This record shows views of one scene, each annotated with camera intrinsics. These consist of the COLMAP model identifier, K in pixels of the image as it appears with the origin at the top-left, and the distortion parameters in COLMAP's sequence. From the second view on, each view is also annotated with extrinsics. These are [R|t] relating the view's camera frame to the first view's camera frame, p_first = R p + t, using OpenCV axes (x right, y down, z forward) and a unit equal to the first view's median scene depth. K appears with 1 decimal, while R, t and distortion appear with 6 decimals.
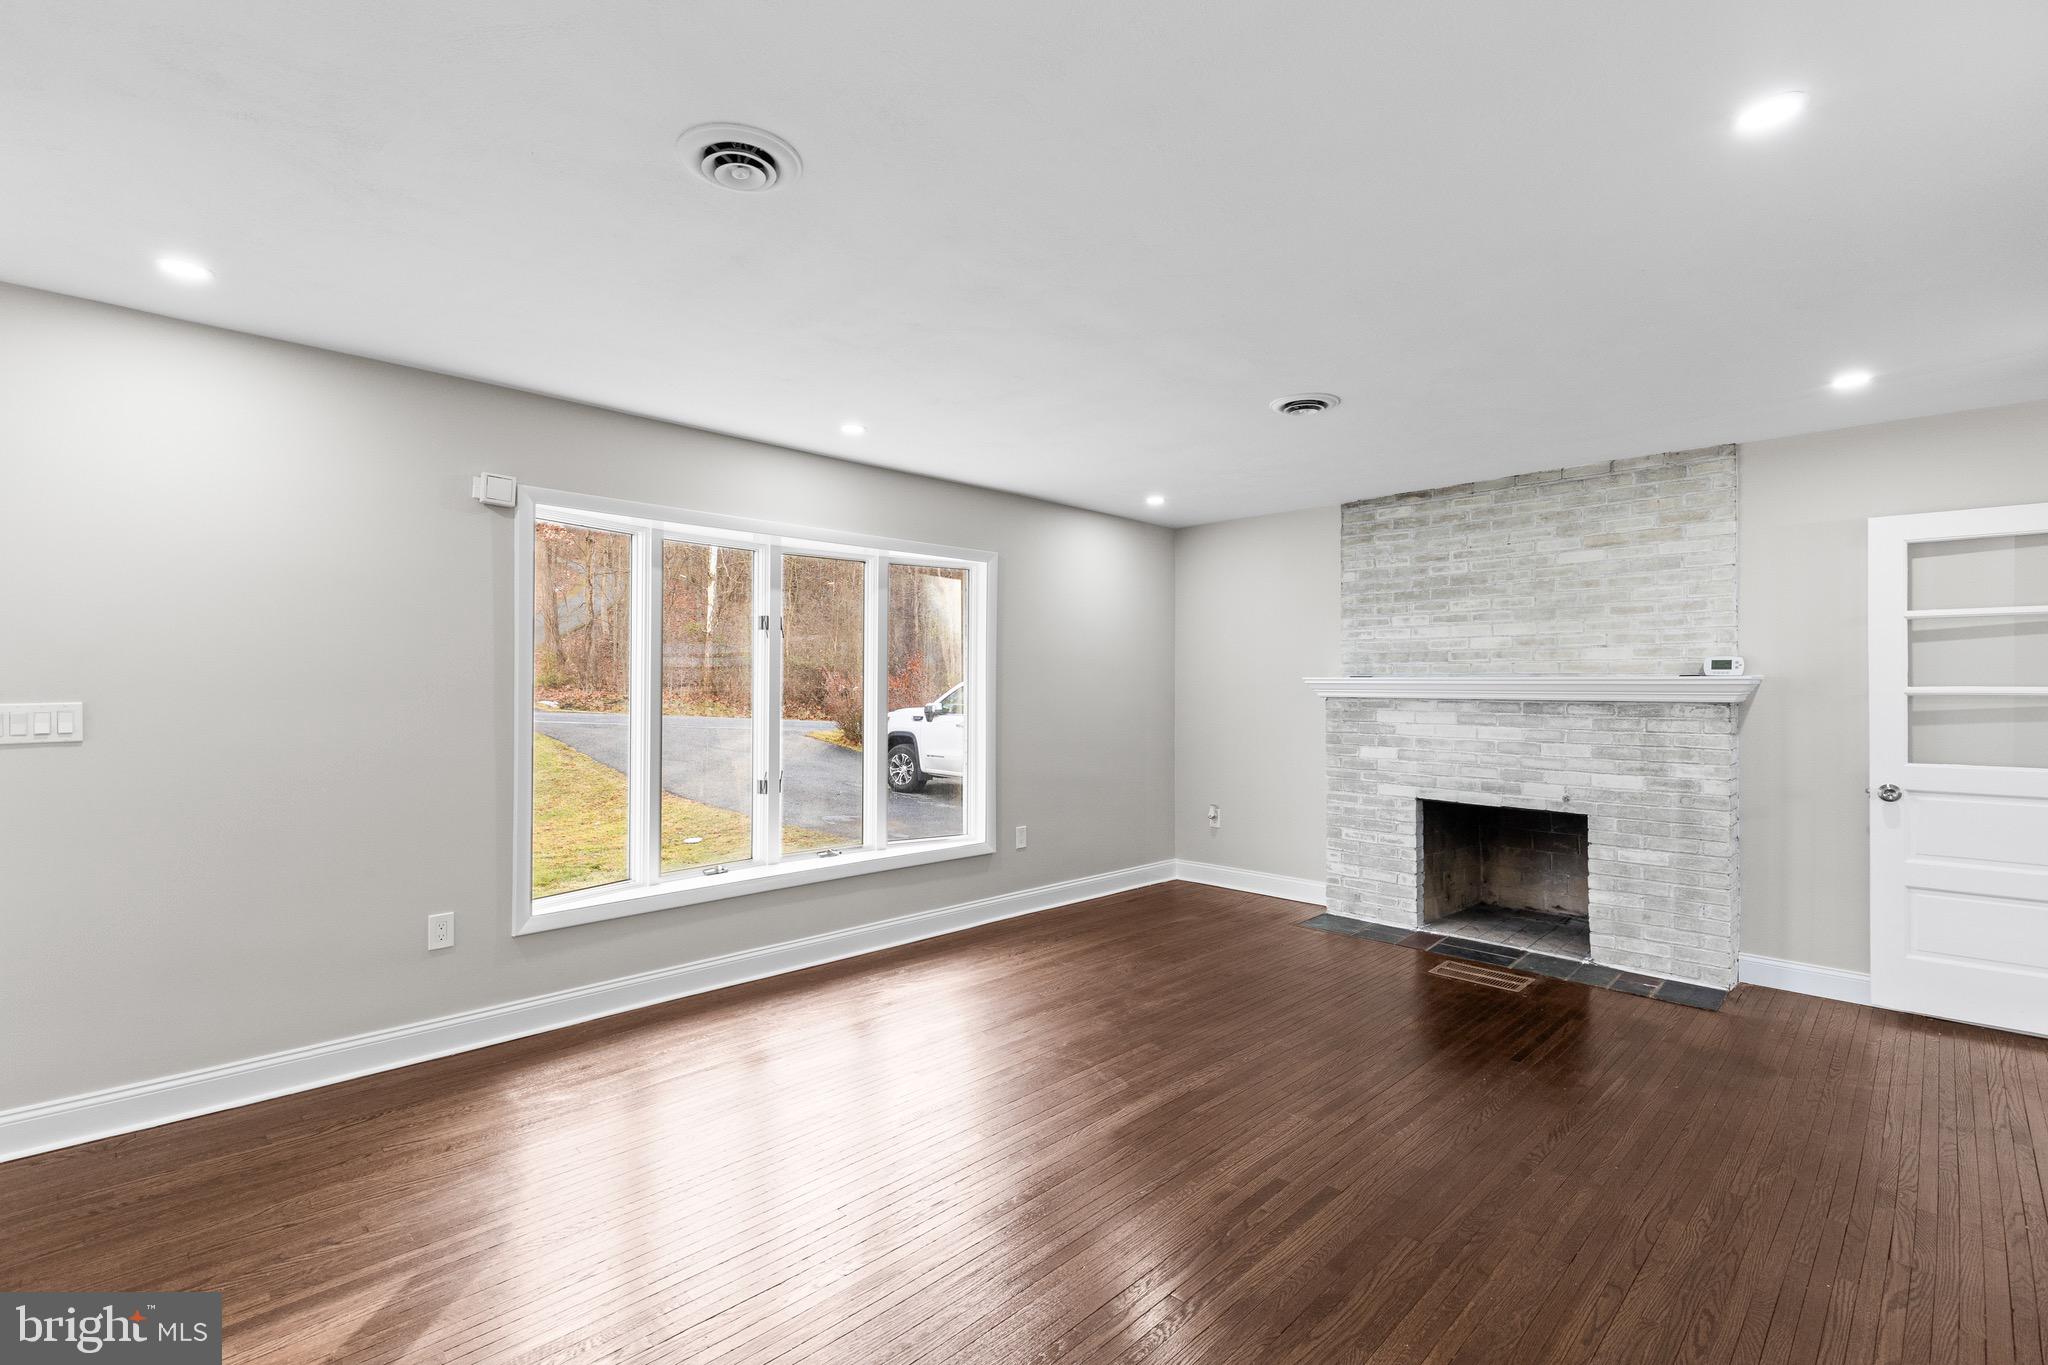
lens RADIAL K [[915.8, 0, 1018.6], [0, 915.8, 678.4], [0, 0, 1]] dist [0.001031, 0.000156]
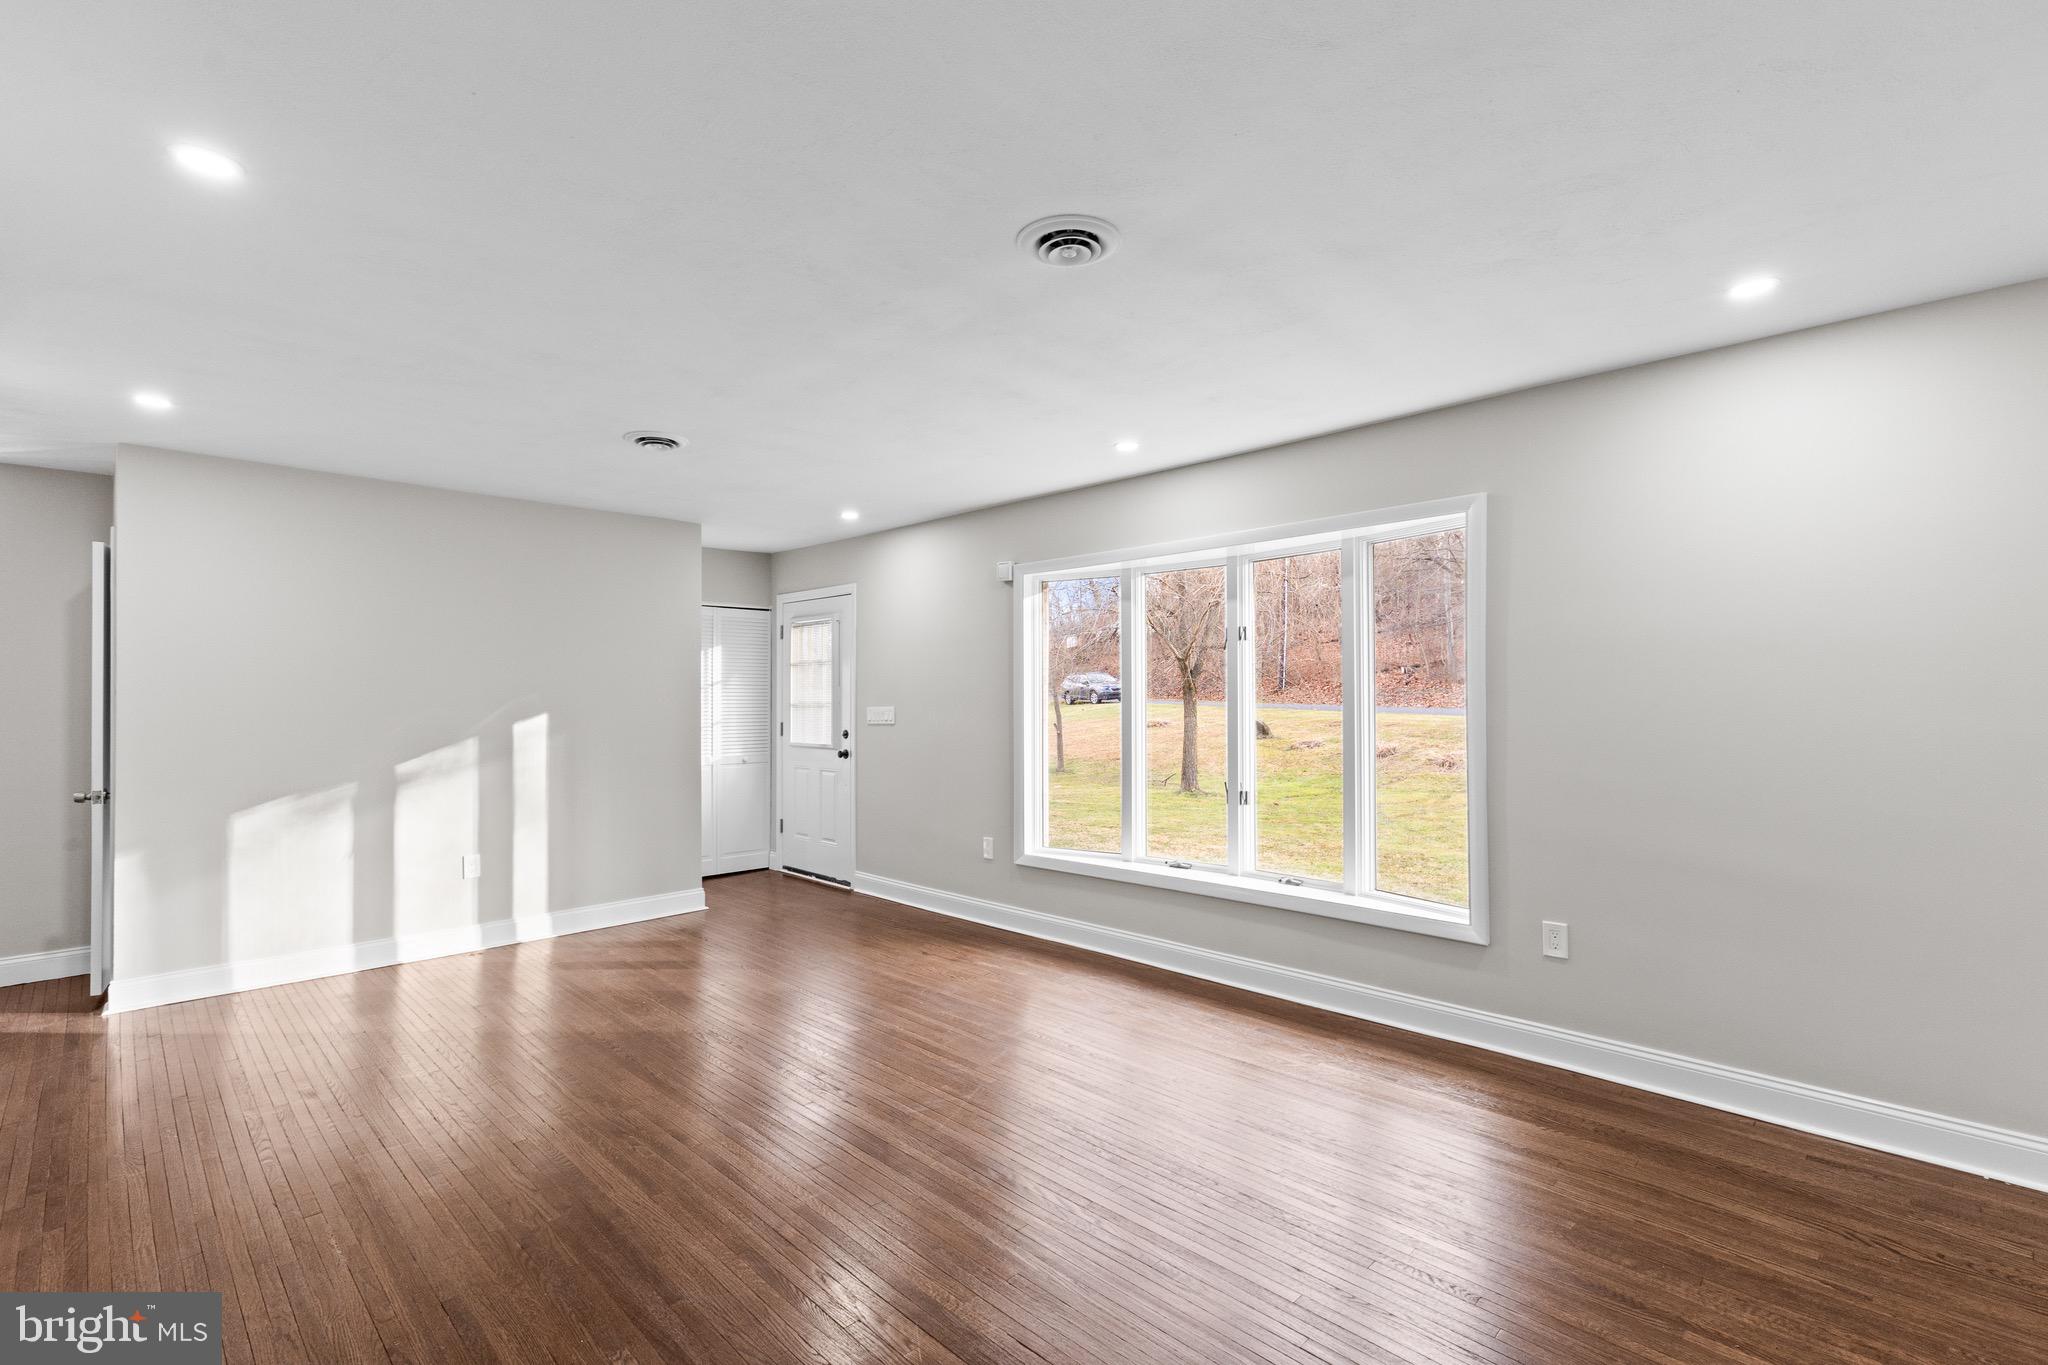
lens RADIAL K [[927.7, 0, 1009.9], [0, 927.7, 694.5], [0, 0, 1]] dist [0.003648, 0.000193]
pose [[-0.000792, -0.008998, -0.999959, 0.879545], [0.013613, 0.999867, -0.009008, 0.014276], [0.999907, -0.013620, -0.000670, 0.895407]]
